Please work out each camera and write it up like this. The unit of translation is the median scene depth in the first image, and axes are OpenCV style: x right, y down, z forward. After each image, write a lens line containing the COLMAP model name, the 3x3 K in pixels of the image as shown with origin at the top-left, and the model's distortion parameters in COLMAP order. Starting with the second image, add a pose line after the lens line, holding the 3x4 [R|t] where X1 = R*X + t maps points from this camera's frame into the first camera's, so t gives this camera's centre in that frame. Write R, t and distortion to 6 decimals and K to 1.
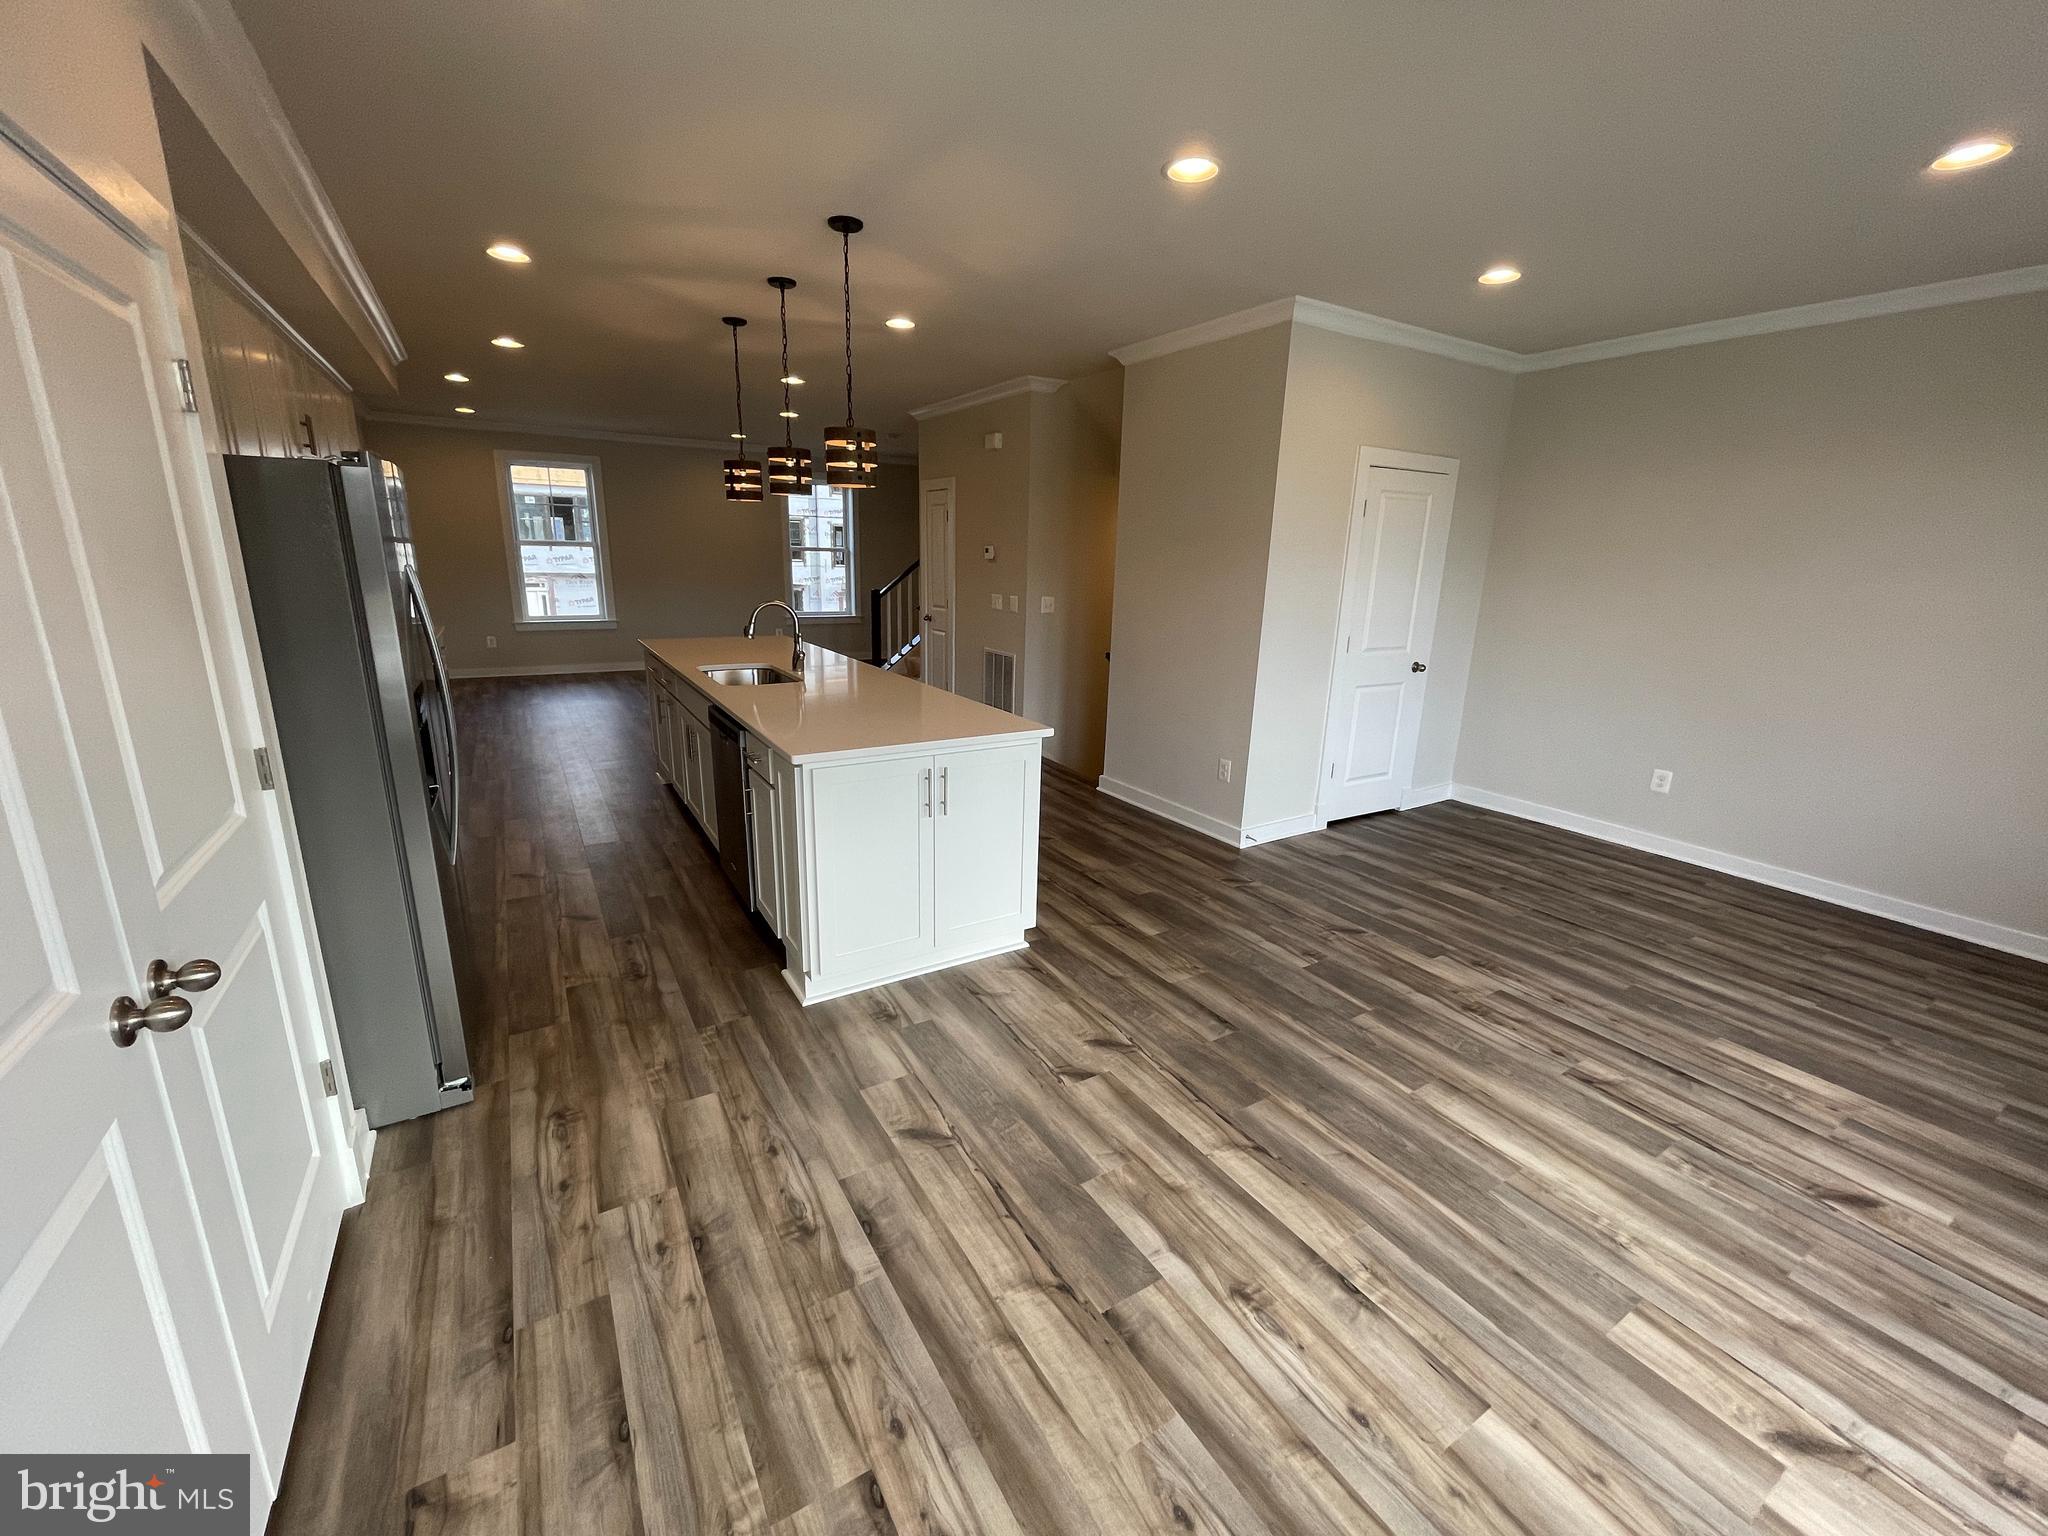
lens RADIAL K [[822.6, 0, 1024.0], [0, 822.6, 768.0], [0, 0, 1]] dist [-0.003179, -0.000235]
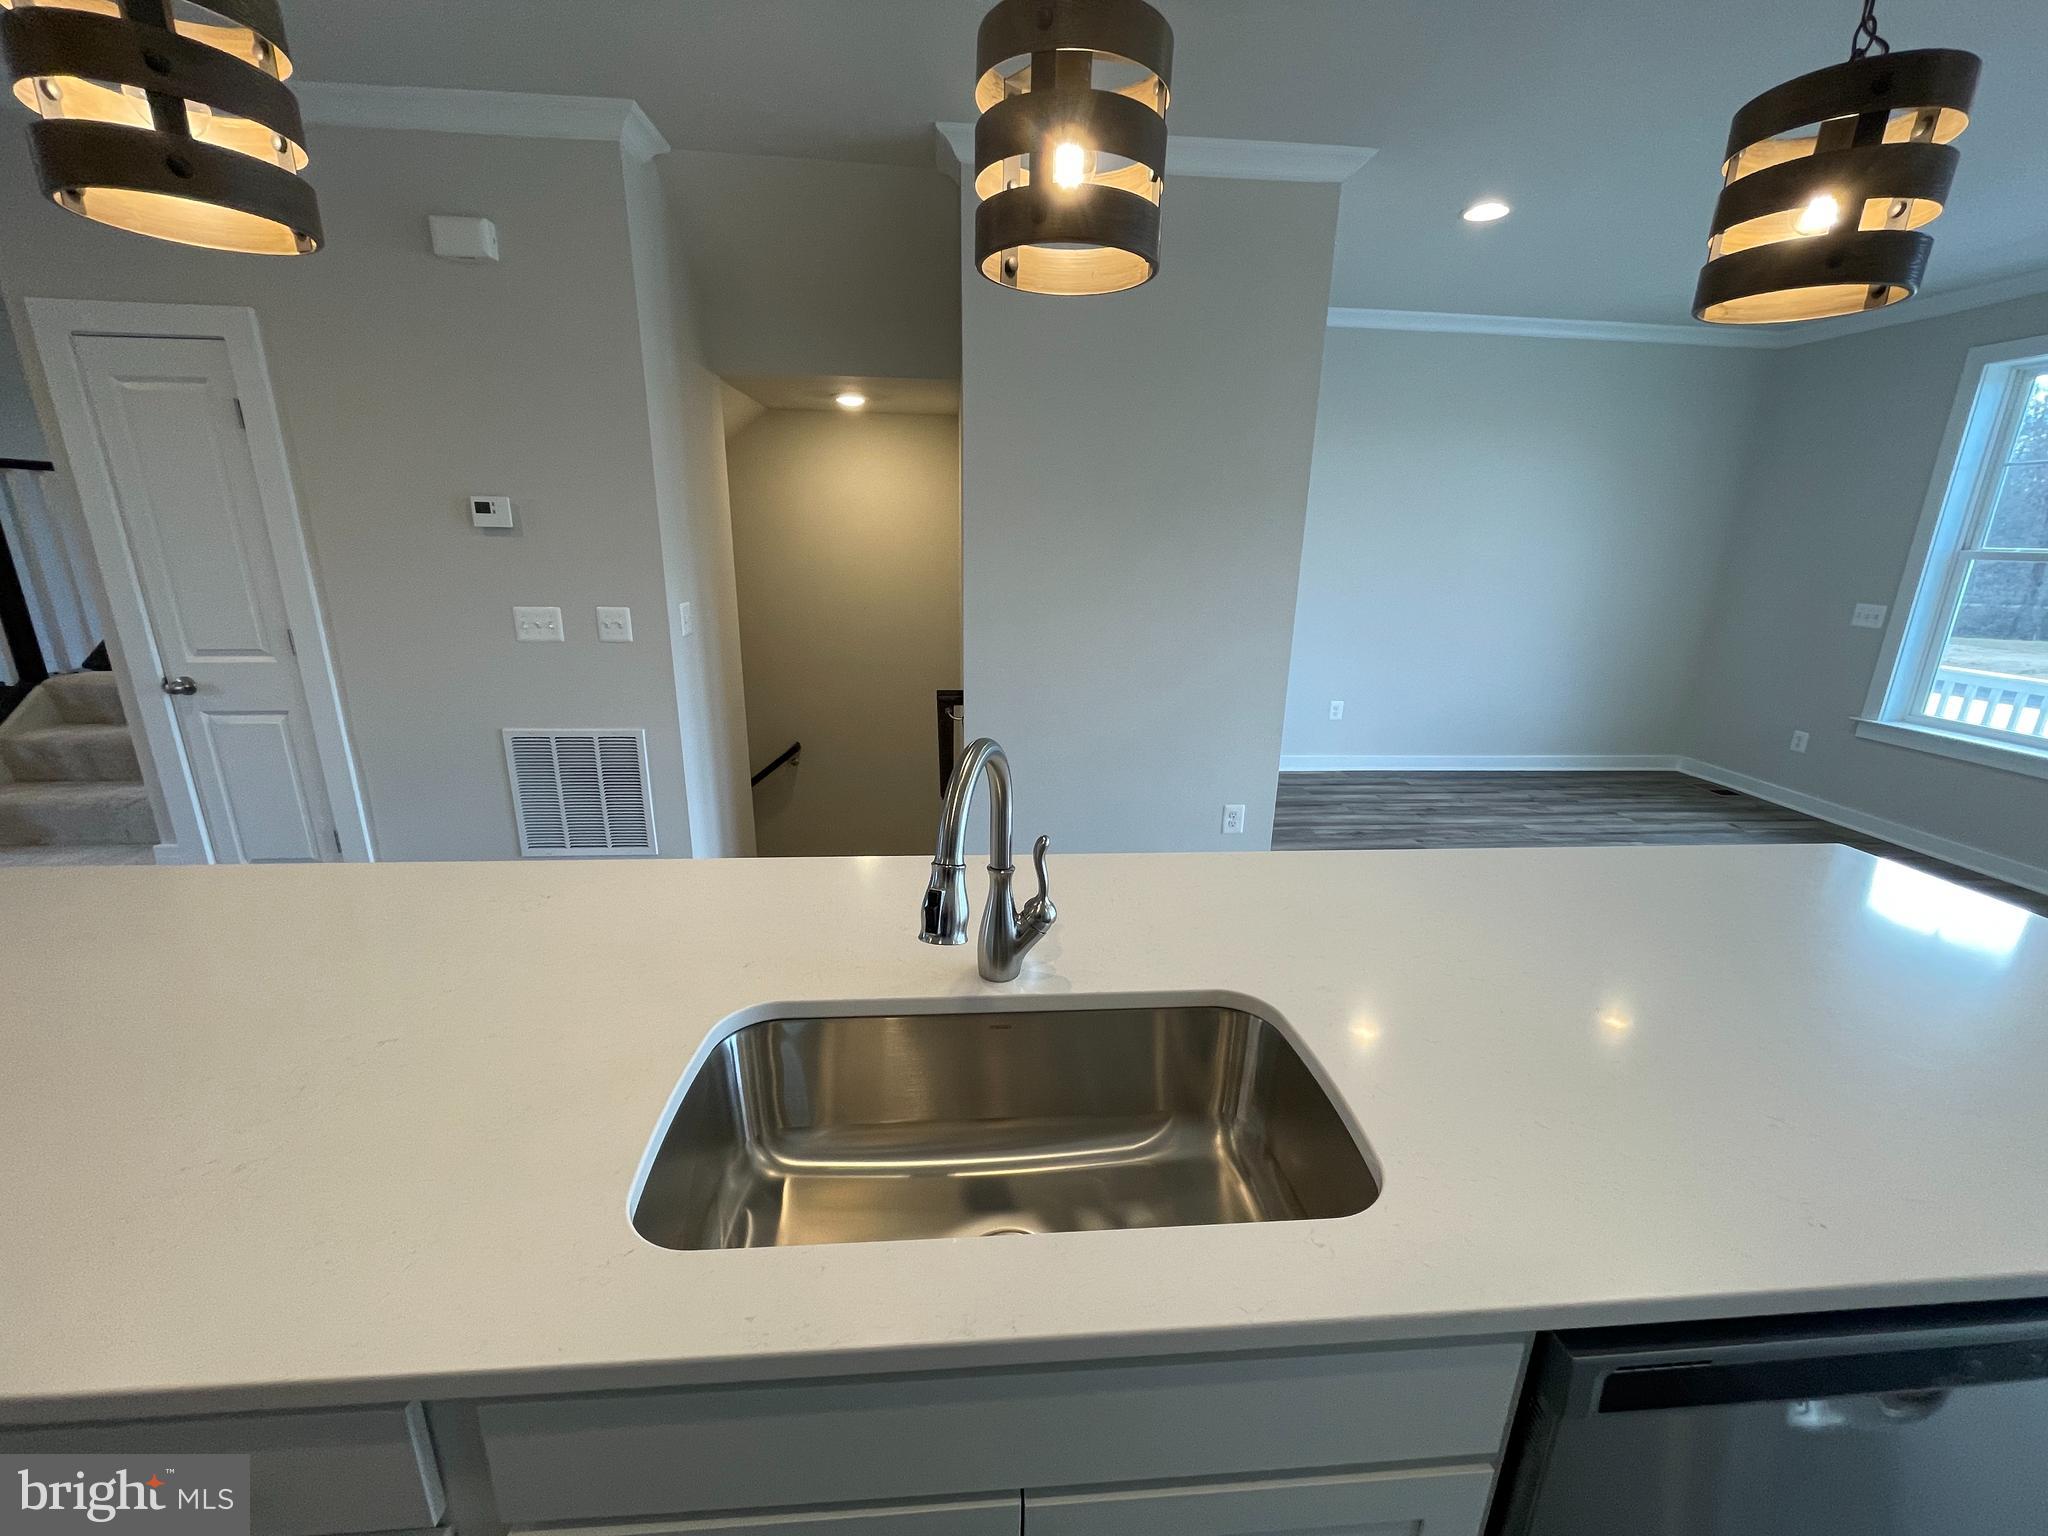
lens RADIAL K [[822.6, 0, 1024.0], [0, 822.6, 768.0], [0, 0, 1]] dist [-0.003179, -0.000235]
pose [[0.457067, -0.264421, 0.849218, -0.508393], [0.222959, 0.958364, 0.178404, -0.241841], [-0.861034, 0.107798, 0.496991, 0.912880]]
